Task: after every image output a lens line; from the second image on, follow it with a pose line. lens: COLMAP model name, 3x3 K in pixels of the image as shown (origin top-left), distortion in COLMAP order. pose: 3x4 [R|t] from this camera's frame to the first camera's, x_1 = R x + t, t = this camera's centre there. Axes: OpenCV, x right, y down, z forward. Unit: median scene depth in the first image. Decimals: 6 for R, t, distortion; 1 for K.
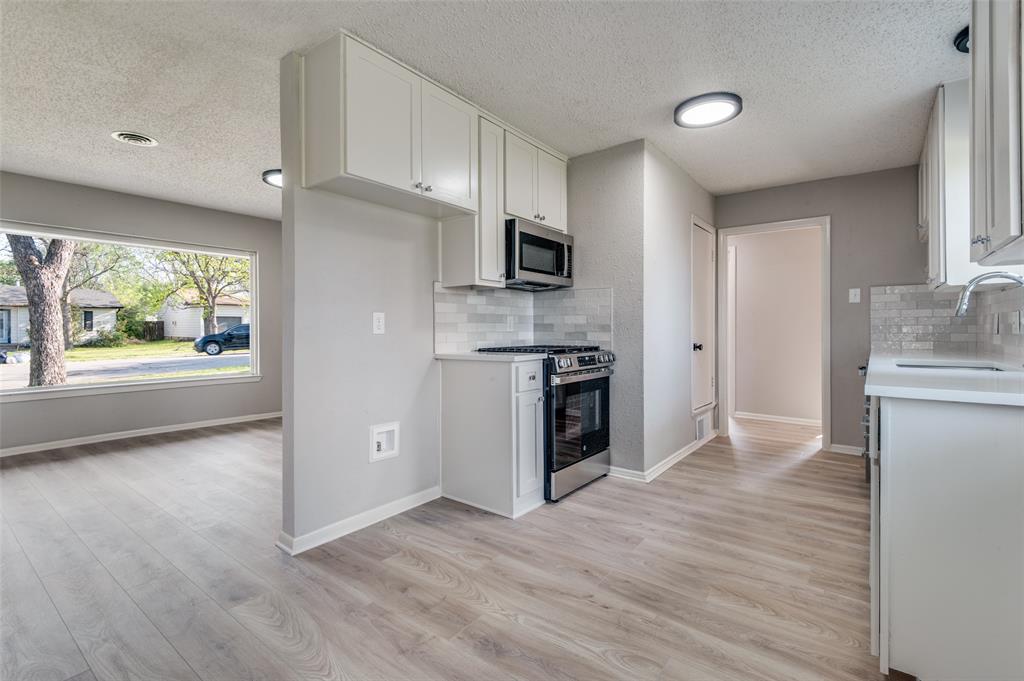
lens RADIAL K [[466.6, 0, 512.0], [0, 466.6, 340.5], [0, 0, 1]] dist [0.030741, -0.021844]
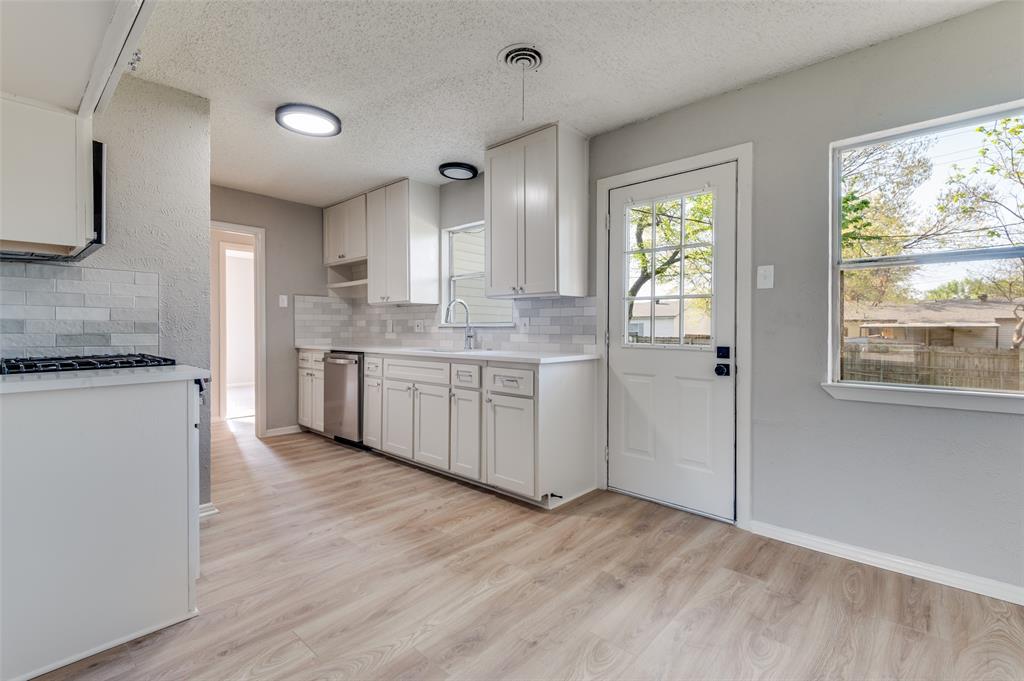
lens RADIAL K [[466.8, 0, 514.3], [0, 466.8, 333.6], [0, 0, 1]] dist [0.025307, -0.001068]
pose [[0.081217, -0.010137, 0.996645, -0.743003], [0.022921, 0.999703, 0.008301, -0.016300], [-0.996433, 0.022170, 0.081425, 0.574512]]
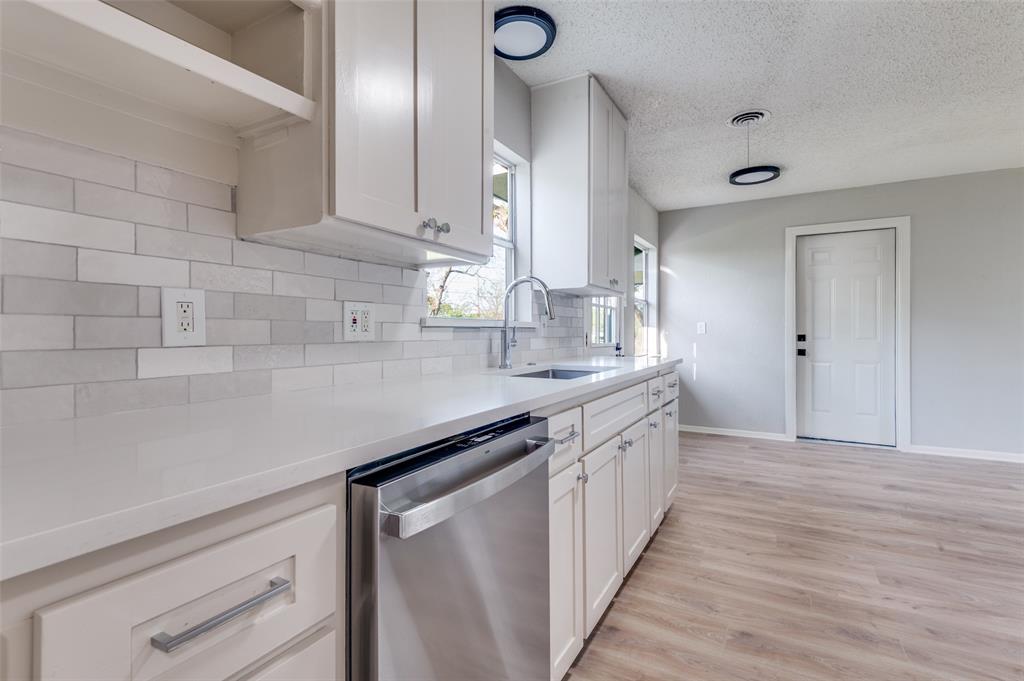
lens RADIAL K [[470.6, 0, 510.7], [0, 470.6, 331.0], [0, 0, 1]] dist [0.002219, -0.007750]
pose [[-0.991089, -0.000368, -0.133202, 1.118141], [-0.003444, 0.999733, 0.022865, -0.046111], [0.133158, 0.023120, -0.990825, 1.848988]]
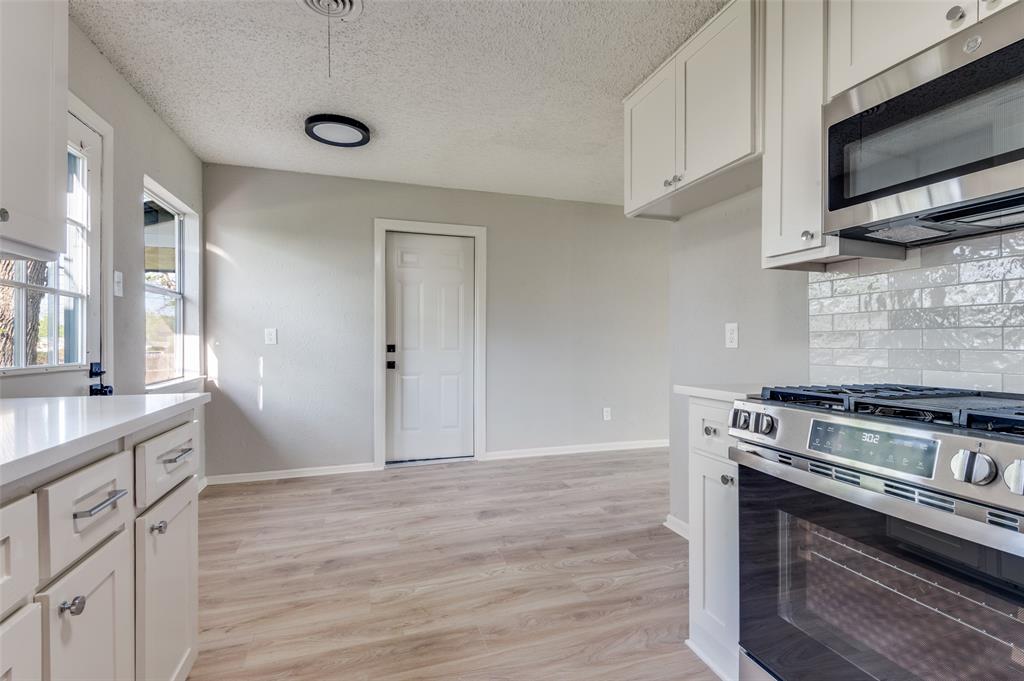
lens RADIAL K [[466.6, 0, 512.0], [0, 466.6, 340.5], [0, 0, 1]] dist [0.030741, -0.021844]
pose [[-0.570331, -0.001105, -0.821414, 0.780573], [-0.021217, 0.999685, 0.013387, -0.036729], [0.821141, 0.025063, -0.570175, 1.368549]]
